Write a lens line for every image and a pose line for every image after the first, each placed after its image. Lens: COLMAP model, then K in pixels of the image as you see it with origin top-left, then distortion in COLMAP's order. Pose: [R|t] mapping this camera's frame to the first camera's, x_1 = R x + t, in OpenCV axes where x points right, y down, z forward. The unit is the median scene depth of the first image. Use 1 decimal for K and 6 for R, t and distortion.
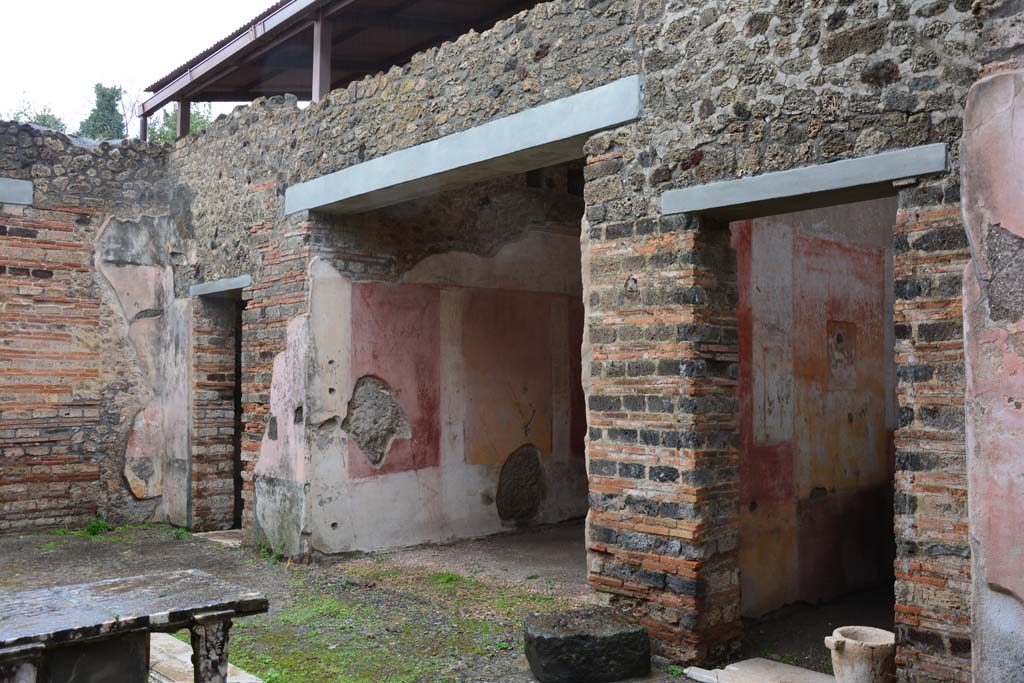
lens RADIAL K [[927.0, 0, 511.9], [0, 927.0, 346.3], [0, 0, 1]] dist [-0.109286, 0.187149]
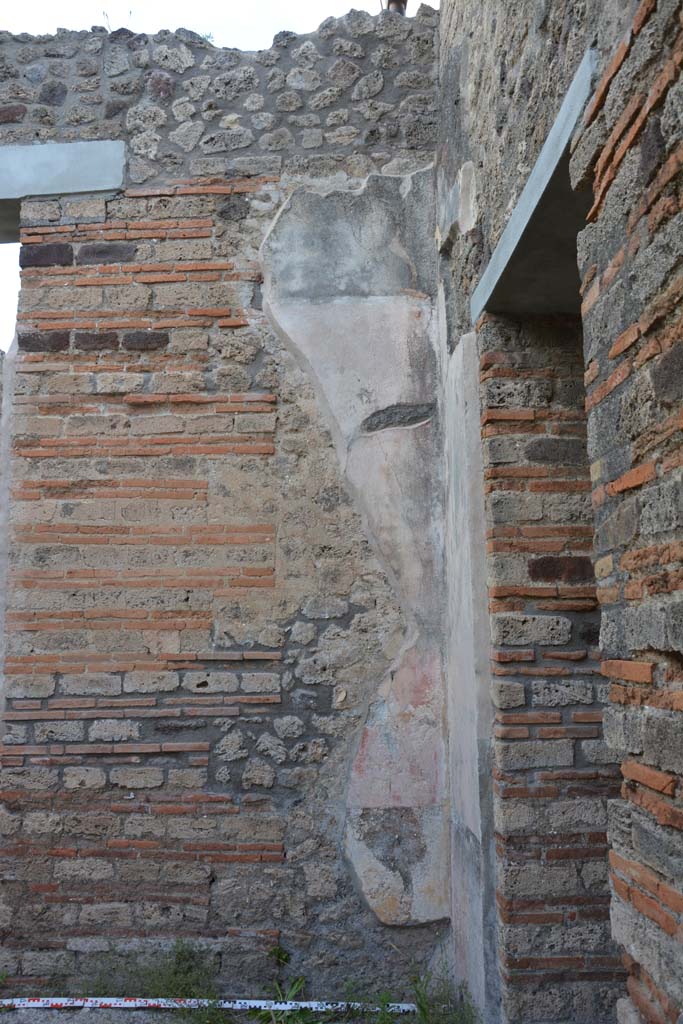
lens RADIAL K [[897.6, 0, 341.5], [0, 897.6, 512.0], [0, 0, 1]] dist [-0.117387, 0.171849]
pose [[0.757157, -0.101471, -0.645304, -0.188981], [0.038100, 0.993040, -0.111447, 0.045669], [0.652121, 0.059796, 0.755753, 0.742331]]
